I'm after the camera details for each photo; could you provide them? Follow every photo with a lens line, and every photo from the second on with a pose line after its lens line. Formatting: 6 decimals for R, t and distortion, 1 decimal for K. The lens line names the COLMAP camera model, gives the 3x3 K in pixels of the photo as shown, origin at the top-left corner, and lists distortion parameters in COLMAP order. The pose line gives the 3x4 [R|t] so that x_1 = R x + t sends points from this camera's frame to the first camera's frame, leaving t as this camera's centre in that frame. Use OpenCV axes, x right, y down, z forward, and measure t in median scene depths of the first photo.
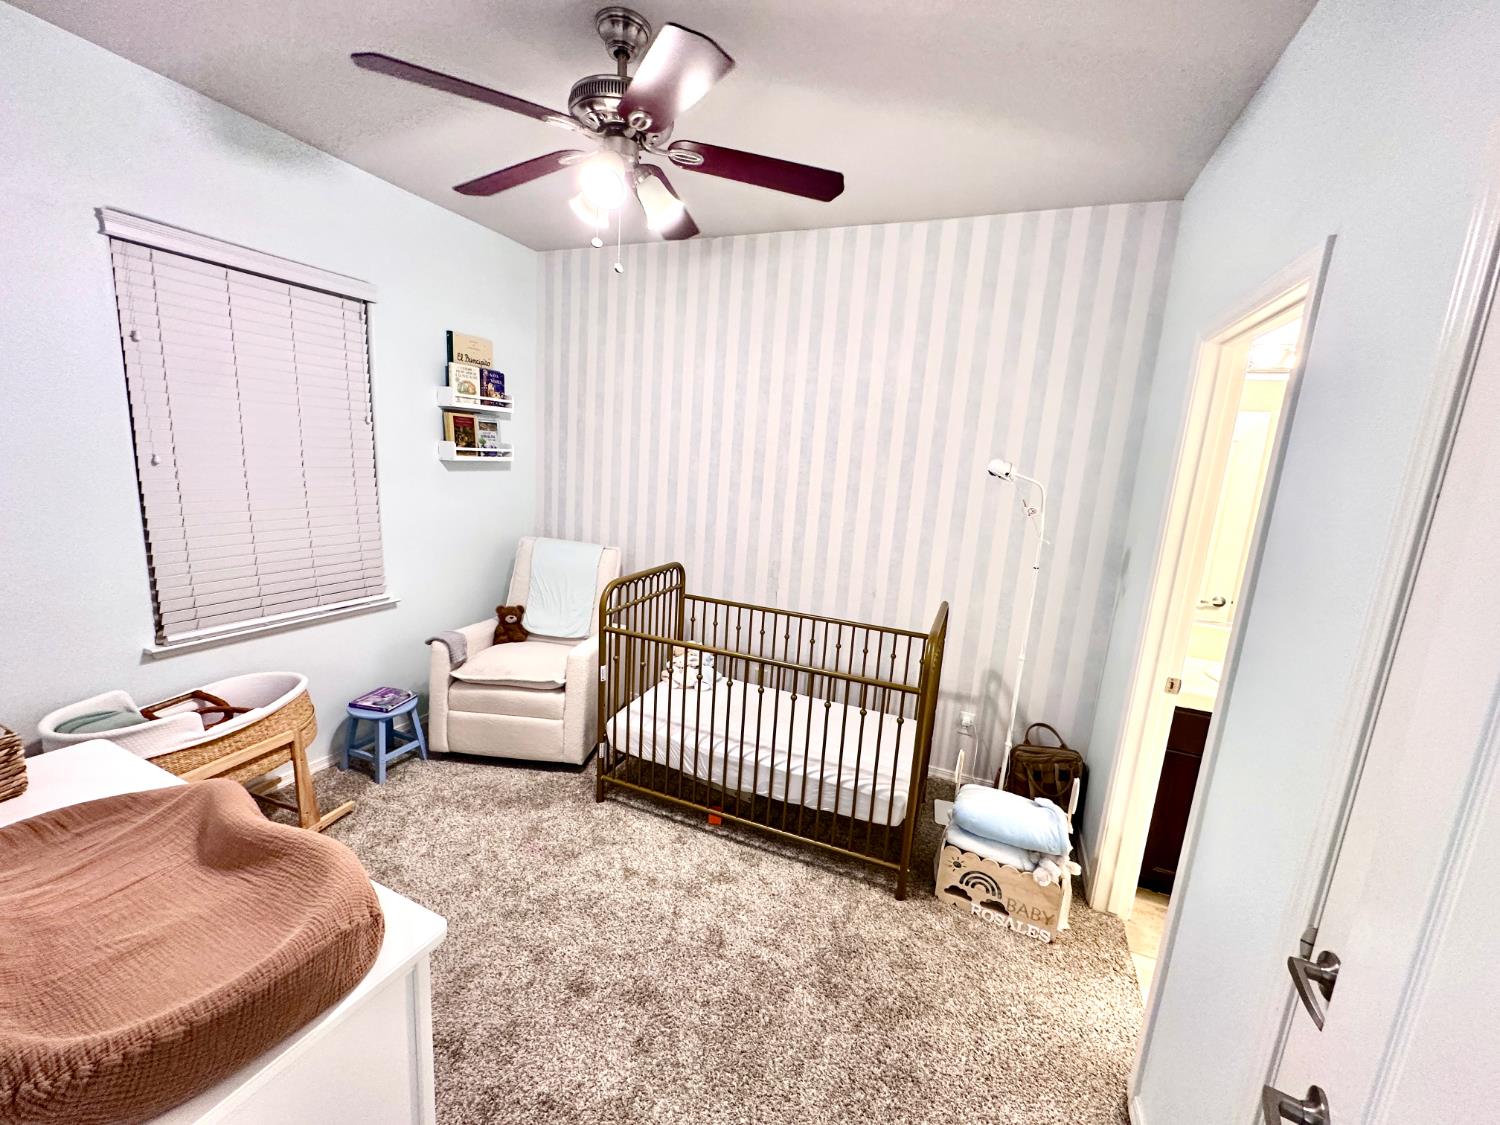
lens RADIAL K [[598.9, 0, 750.0], [0, 598.9, 562.5], [0, 0, 1]] dist [-0.001789, 0.000010]
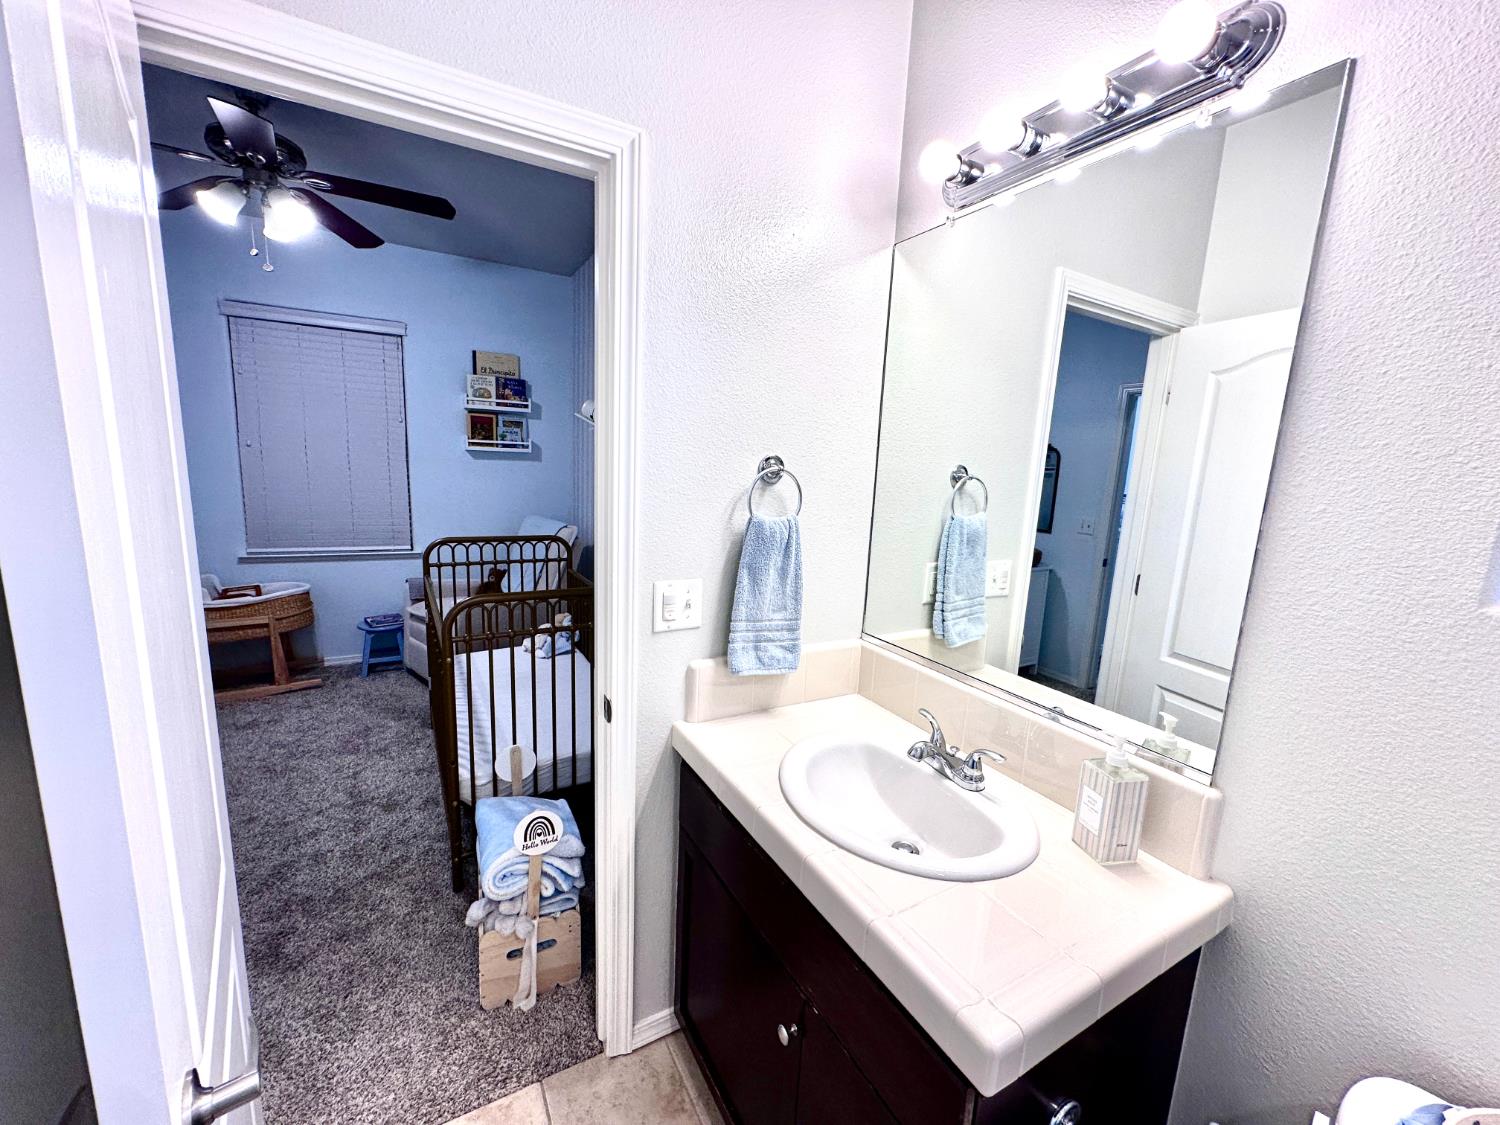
lens RADIAL K [[602.7, 0, 750.0], [0, 602.7, 562.5], [0, 0, 1]] dist [-0.002945, -0.000027]
pose [[0.792631, 0.077424, -0.604766, 0.768365], [-0.105685, 0.994336, -0.011217, 0.020666], [0.600473, 0.072806, 0.796324, 0.340626]]
